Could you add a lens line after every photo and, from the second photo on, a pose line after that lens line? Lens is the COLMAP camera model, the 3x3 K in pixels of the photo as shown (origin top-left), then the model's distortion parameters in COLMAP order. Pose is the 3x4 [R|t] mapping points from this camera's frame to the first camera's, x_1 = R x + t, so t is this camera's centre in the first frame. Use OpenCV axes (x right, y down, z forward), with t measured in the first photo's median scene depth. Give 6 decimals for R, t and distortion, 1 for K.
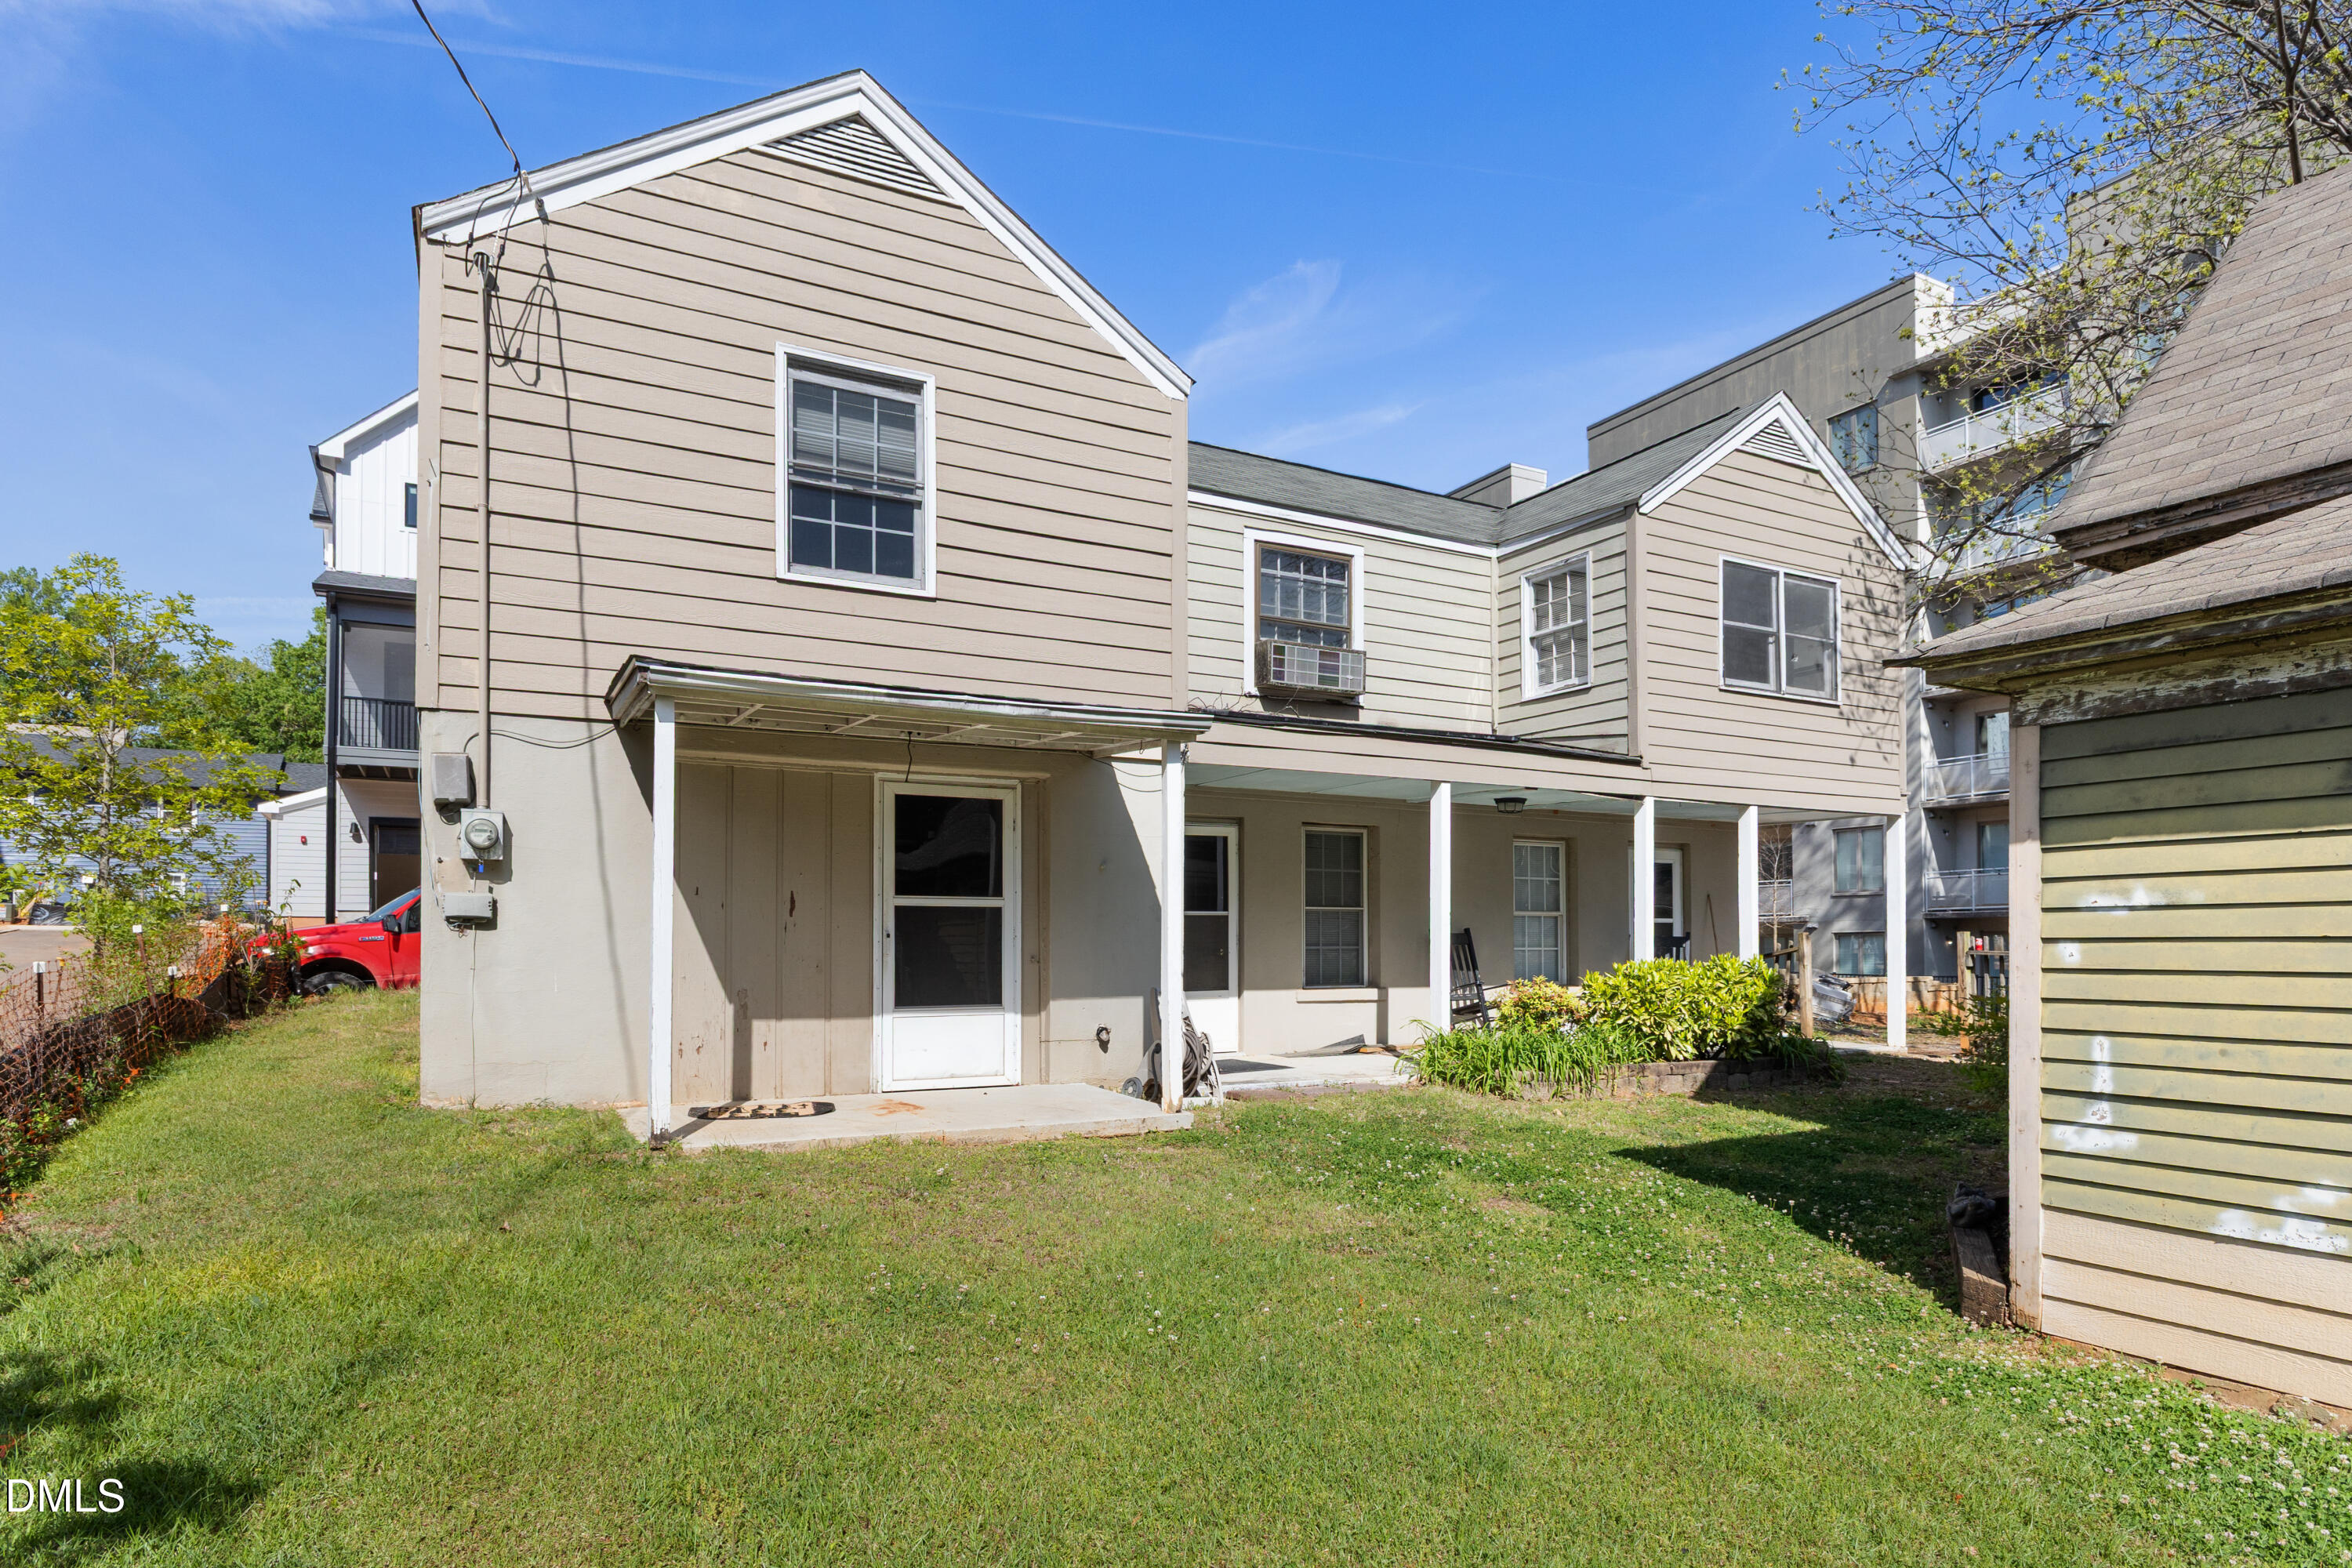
lens RADIAL K [[1242.7, 0, 1143.7], [0, 1242.7, 930.3], [0, 0, 1]] dist [-0.003446, -0.000251]
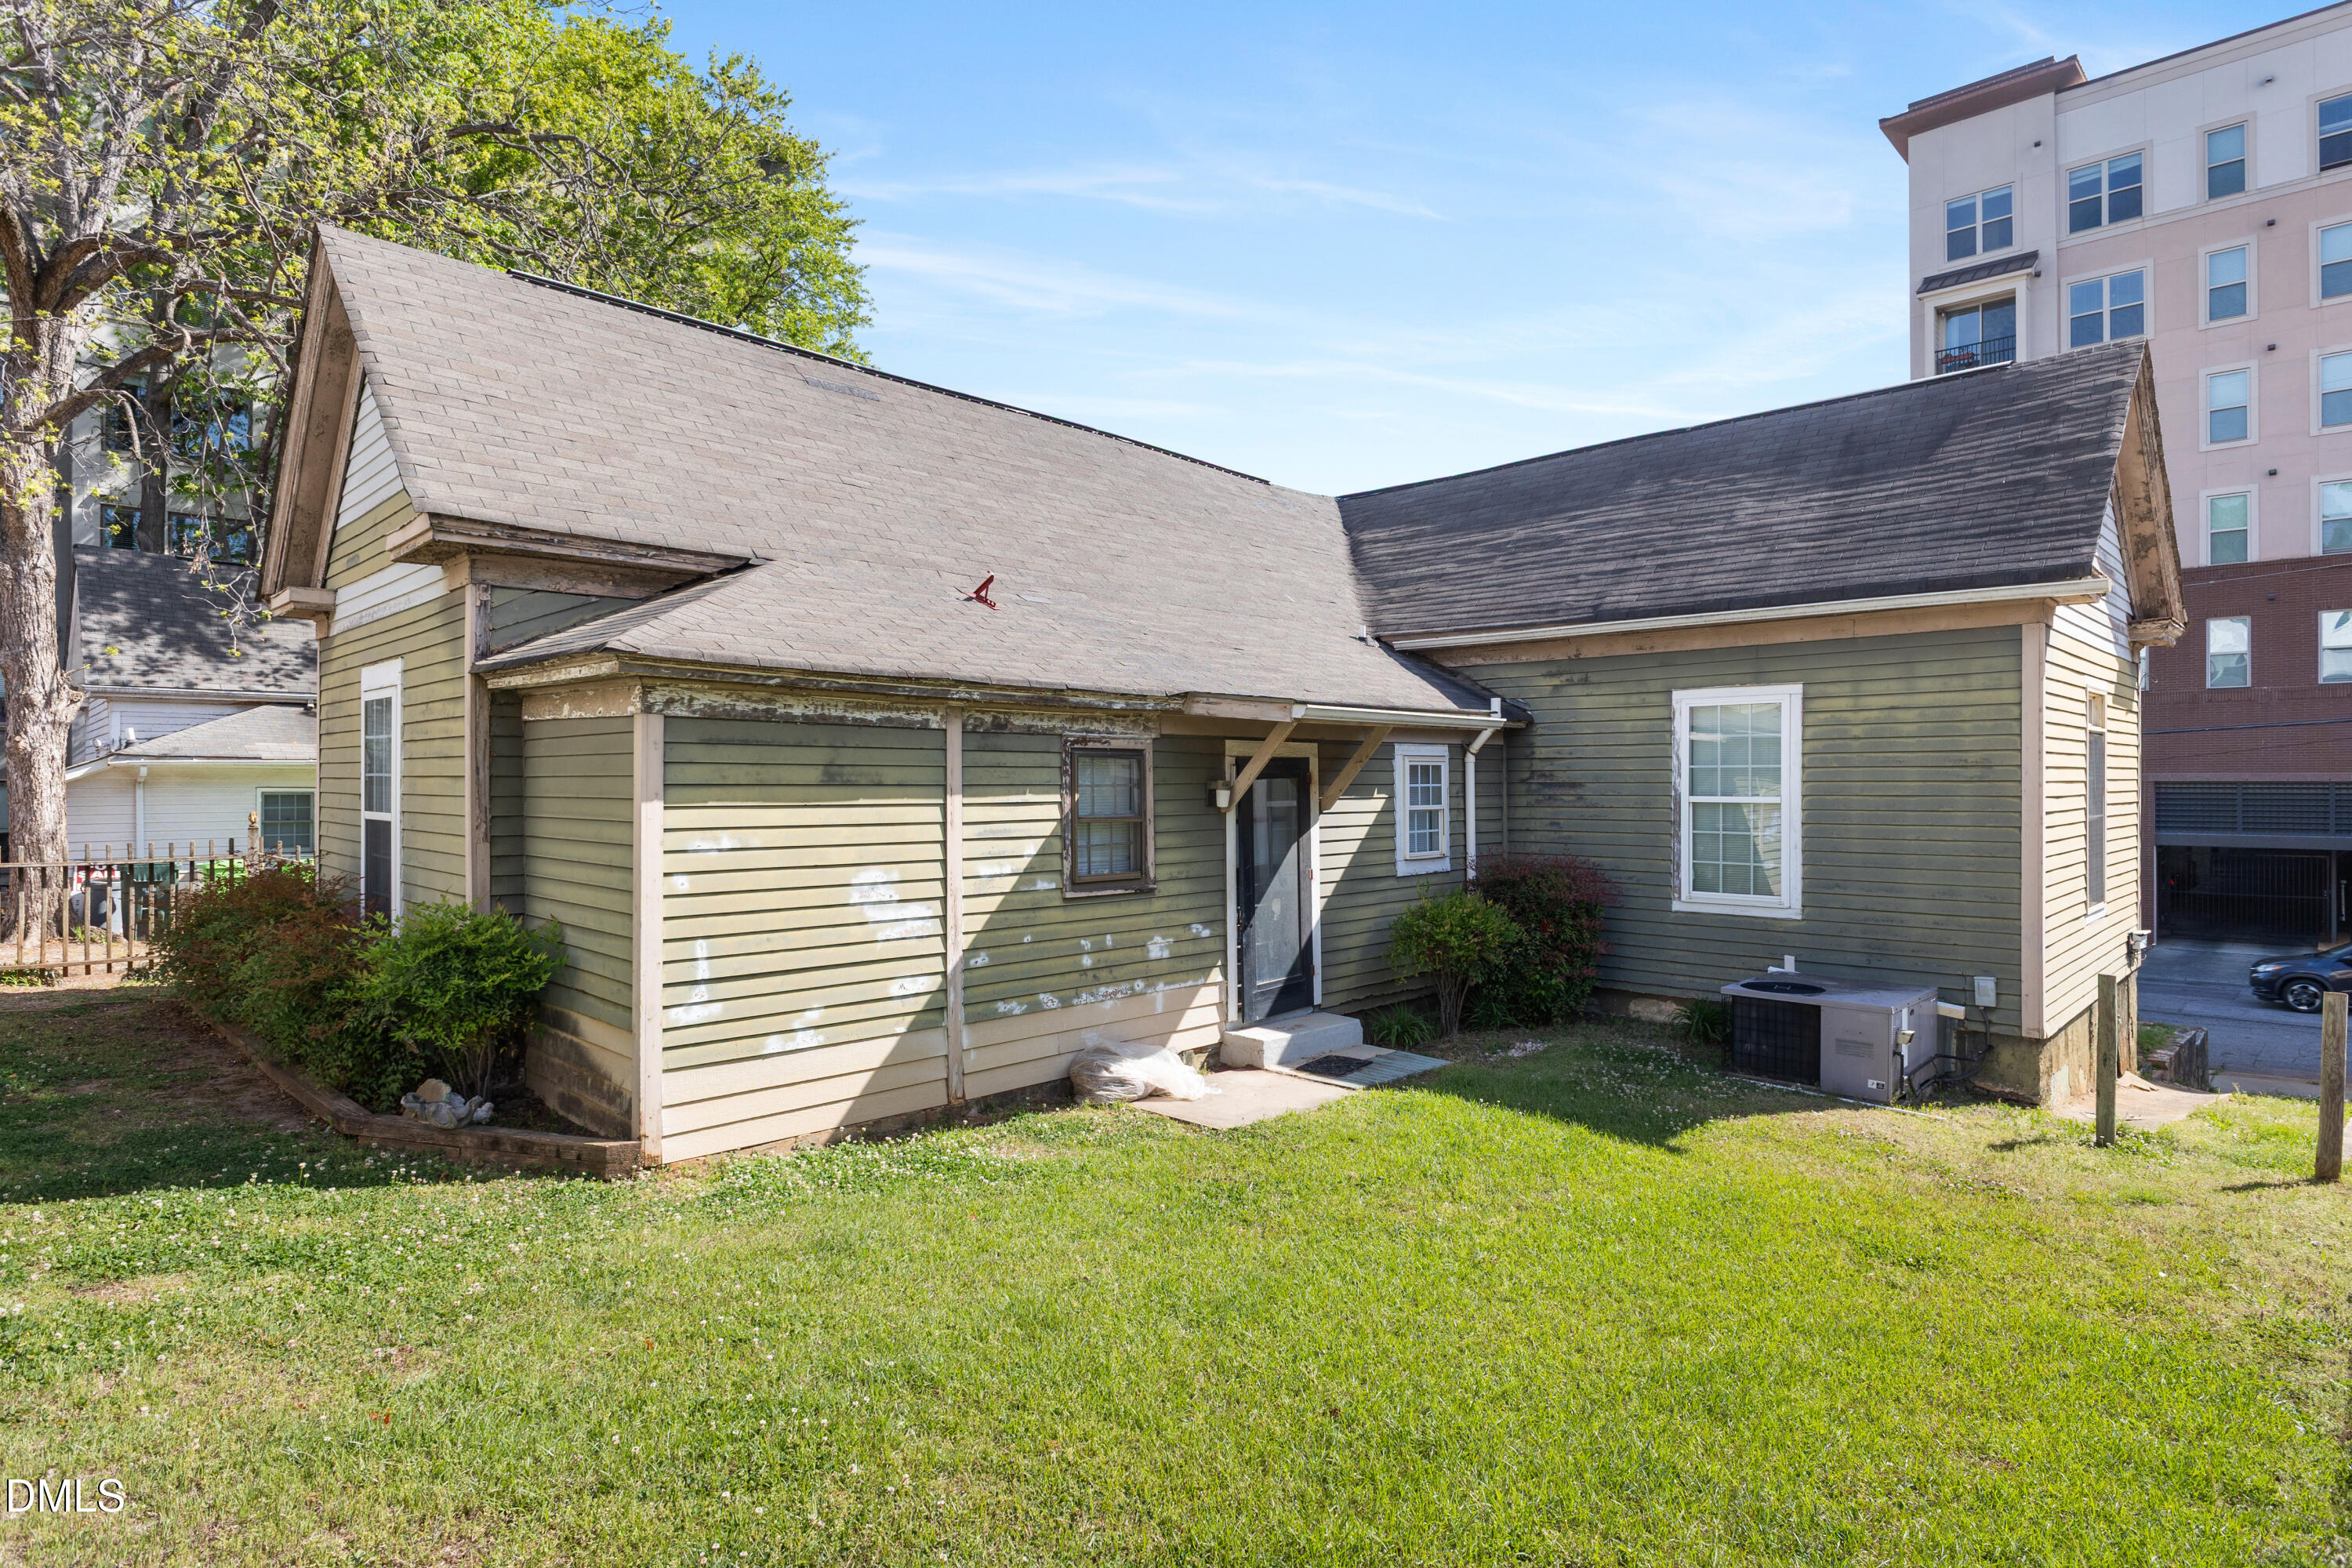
lens RADIAL K [[1266.9, 0, 1166.6], [0, 1266.9, 772.3], [0, 0, 1]] dist [-0.018259, 0.001324]
pose [[-0.295369, 0.002337, 0.955380, -0.779742], [-0.009287, 0.999943, -0.005317, -0.105103], [-0.955338, -0.010444, -0.295330, 0.918965]]
